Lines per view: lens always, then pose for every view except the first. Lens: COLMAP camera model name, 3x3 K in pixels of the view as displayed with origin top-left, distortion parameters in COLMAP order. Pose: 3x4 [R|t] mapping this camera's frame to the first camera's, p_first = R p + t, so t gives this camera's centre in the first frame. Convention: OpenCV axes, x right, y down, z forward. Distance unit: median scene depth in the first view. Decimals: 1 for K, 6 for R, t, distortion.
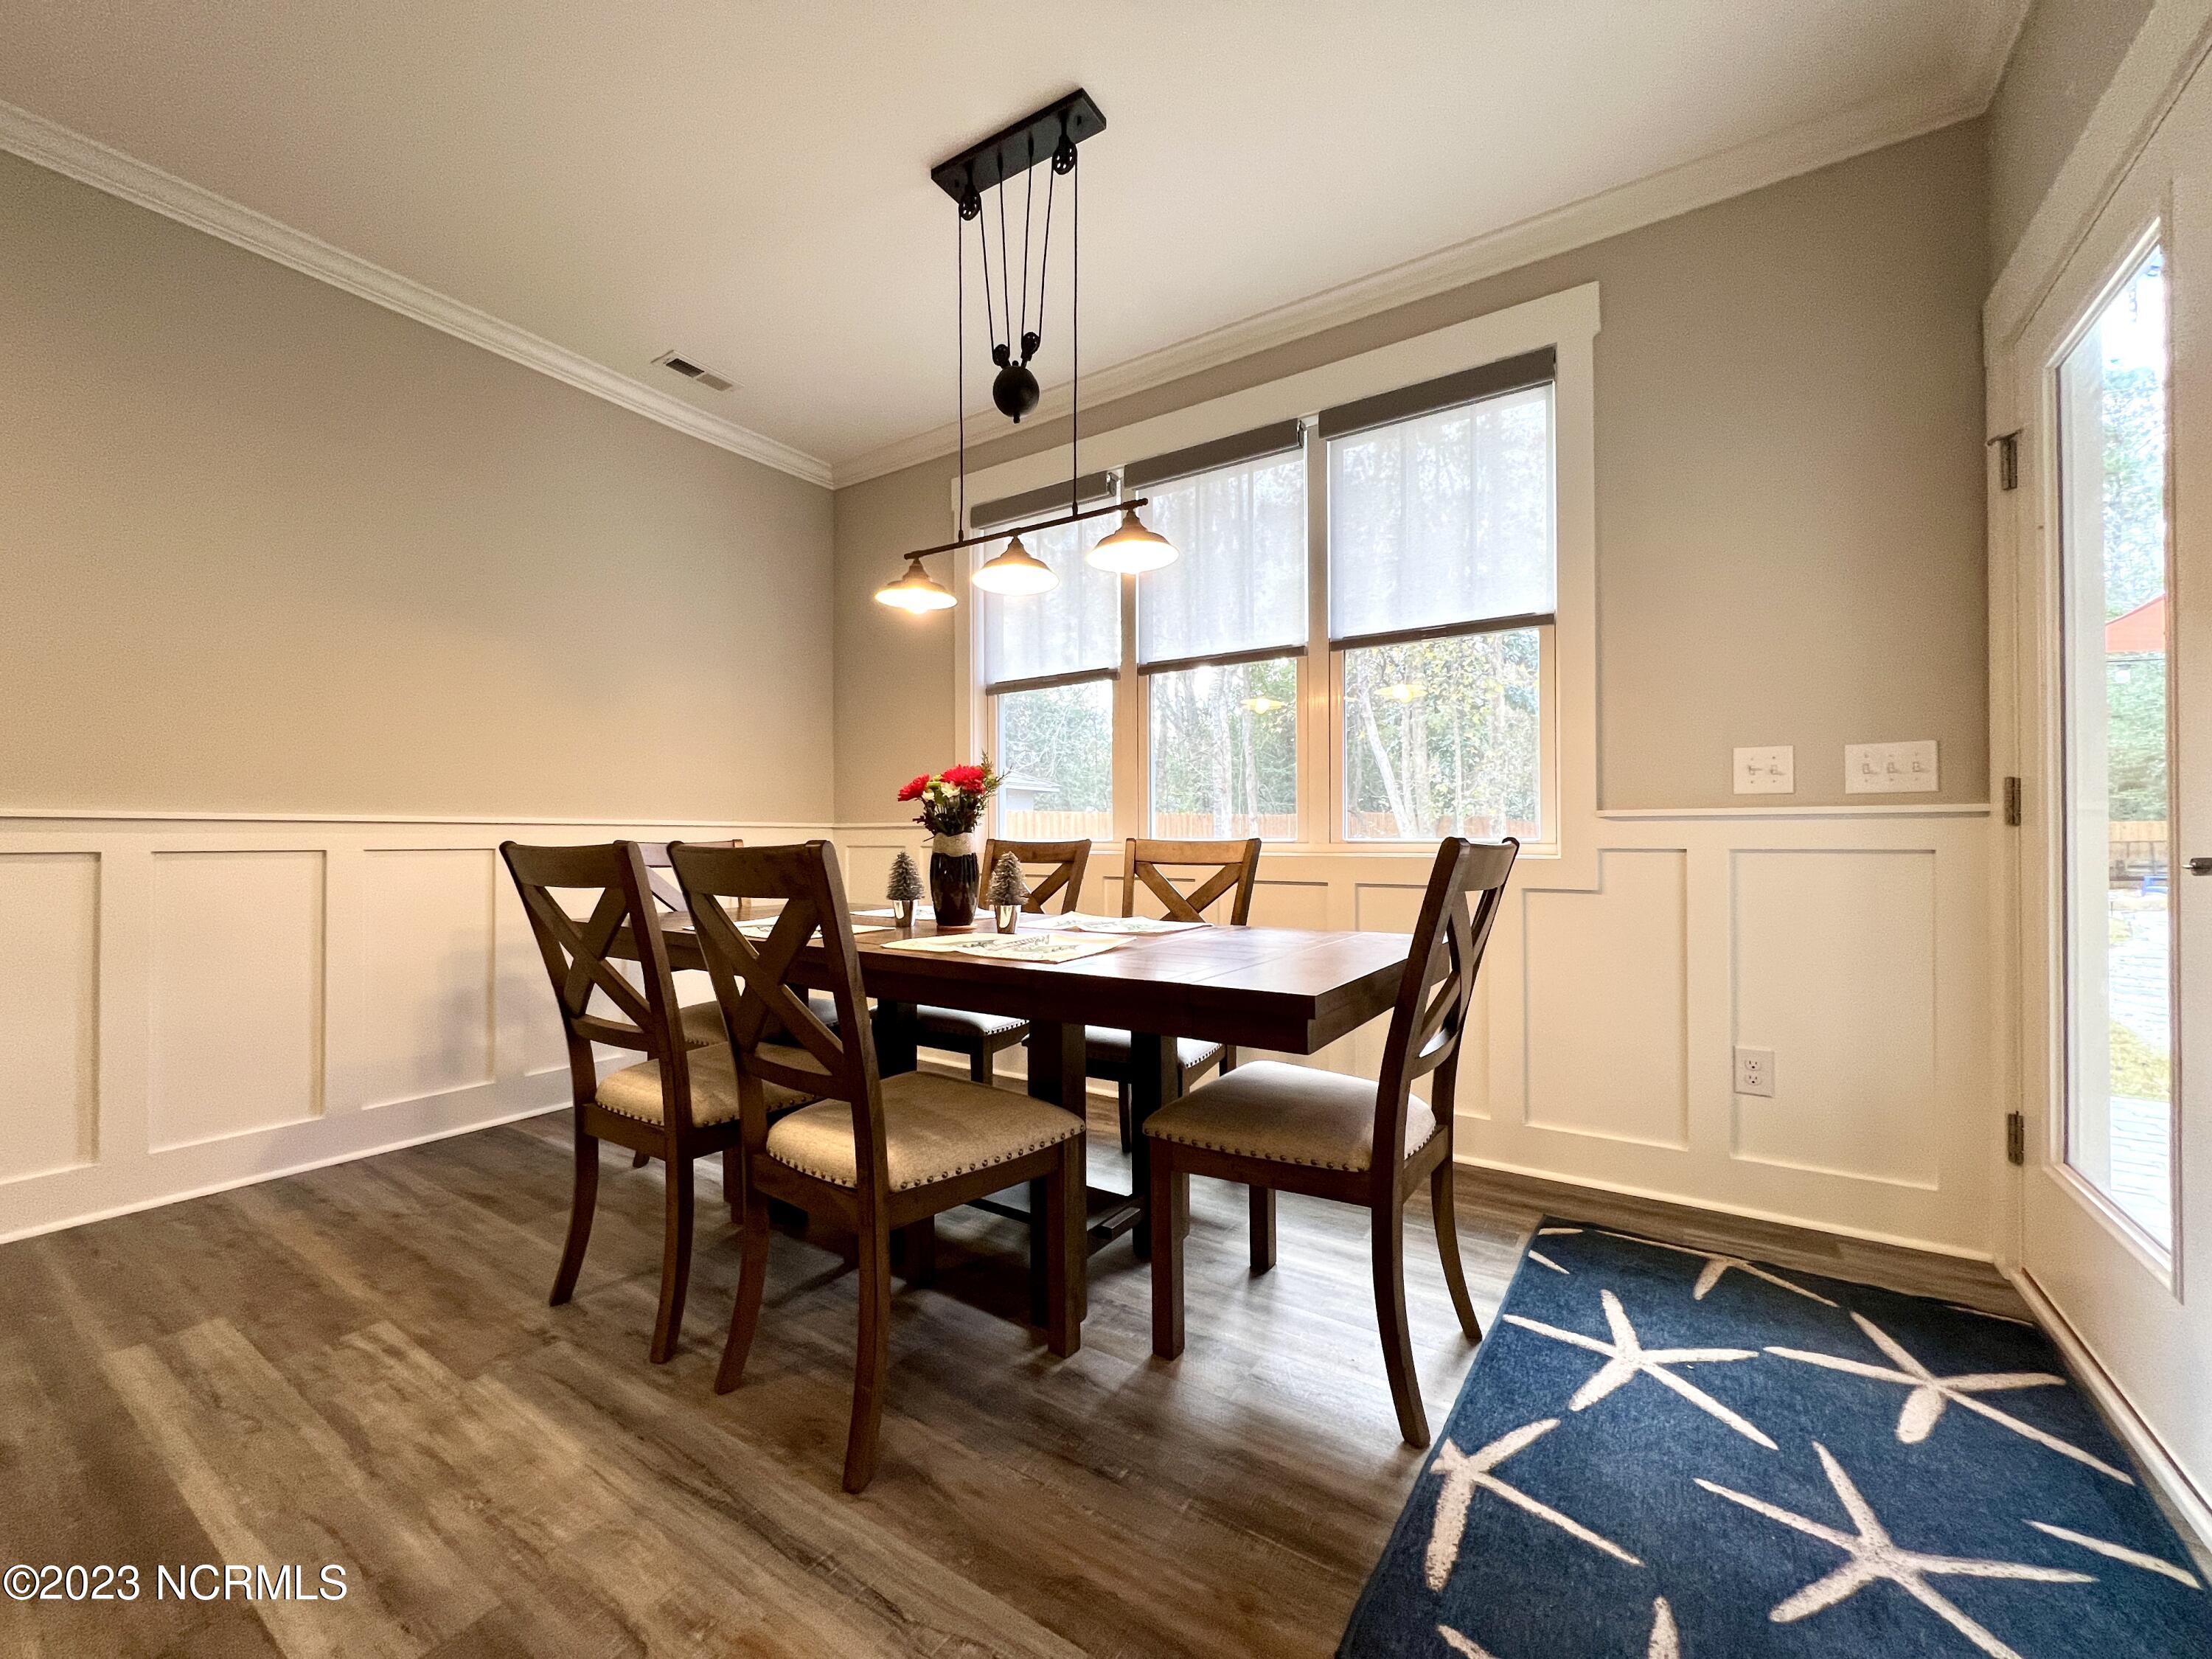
lens RADIAL K [[889.4, 0, 1104.1], [0, 889.4, 832.2], [0, 0, 1]] dist [-0.000171, 0.000421]
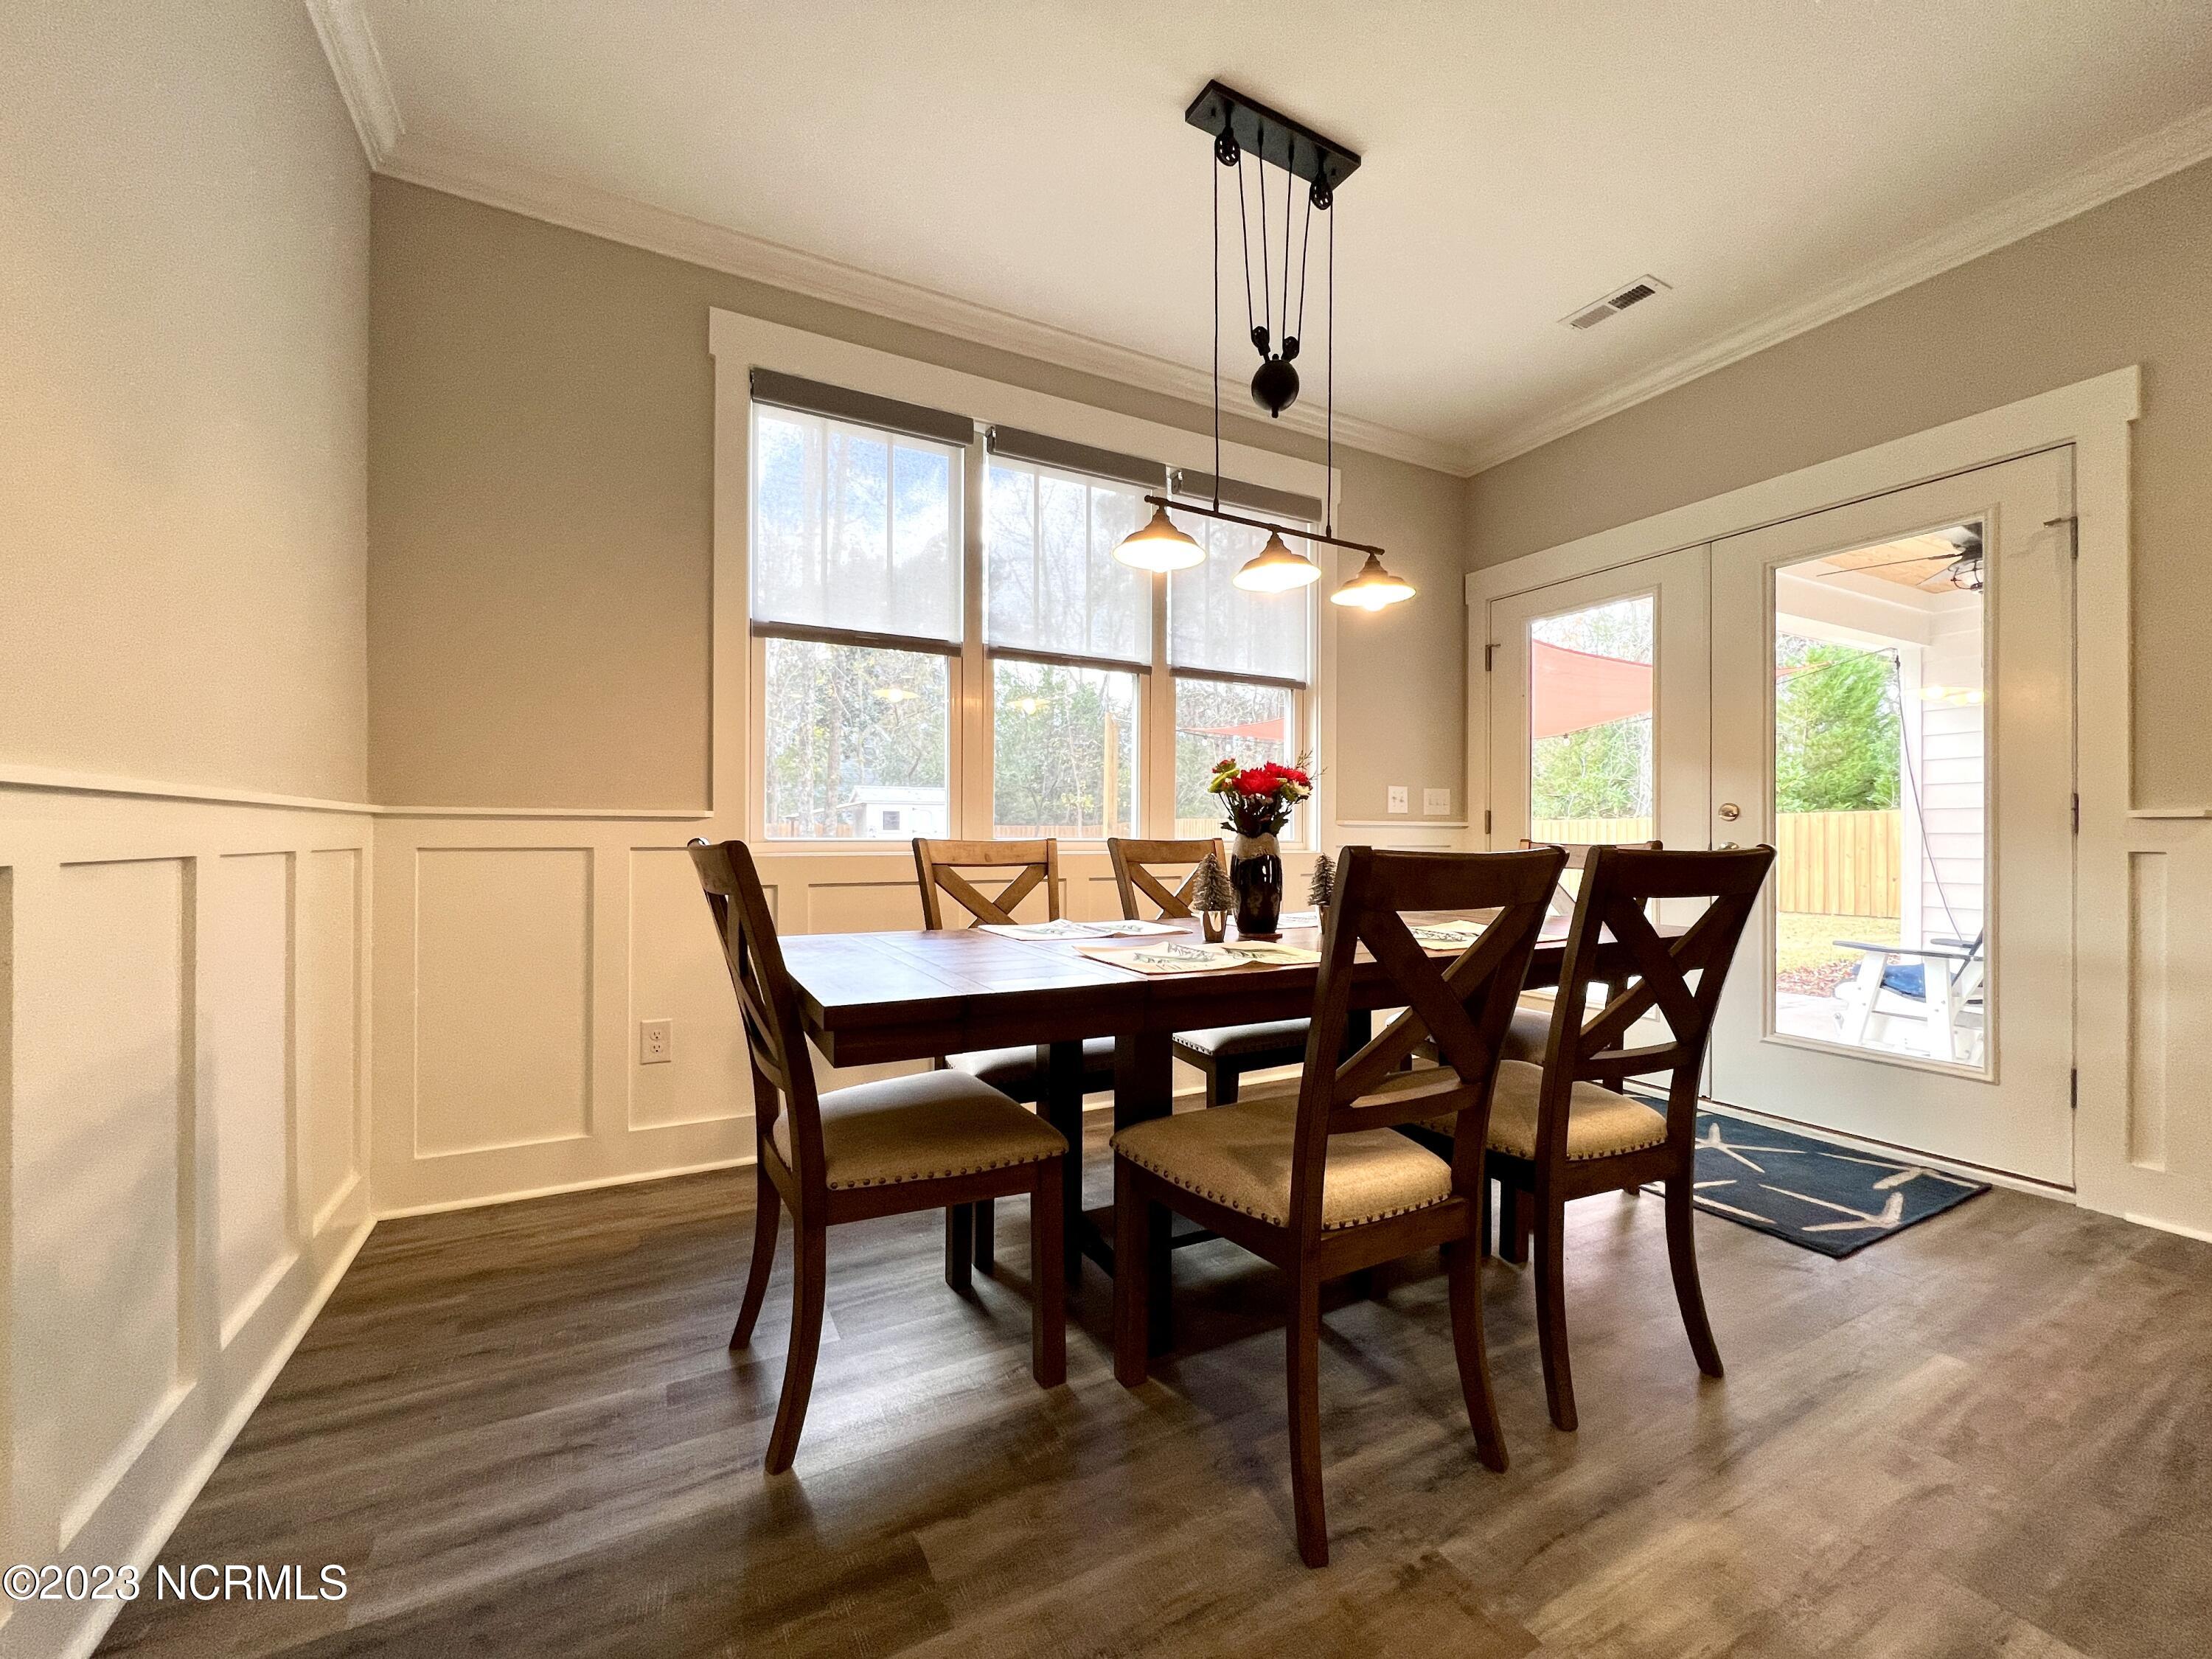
lens RADIAL K [[883.2, 0, 1099.0], [0, 883.2, 833.7], [0, 0, 1]] dist [-0.000571, 0.000045]
pose [[0.478776, 0.006446, 0.877914, -1.003063], [-0.011815, 0.999930, -0.000898, 0.003928], [-0.877858, -0.009943, 0.478818, 0.668254]]
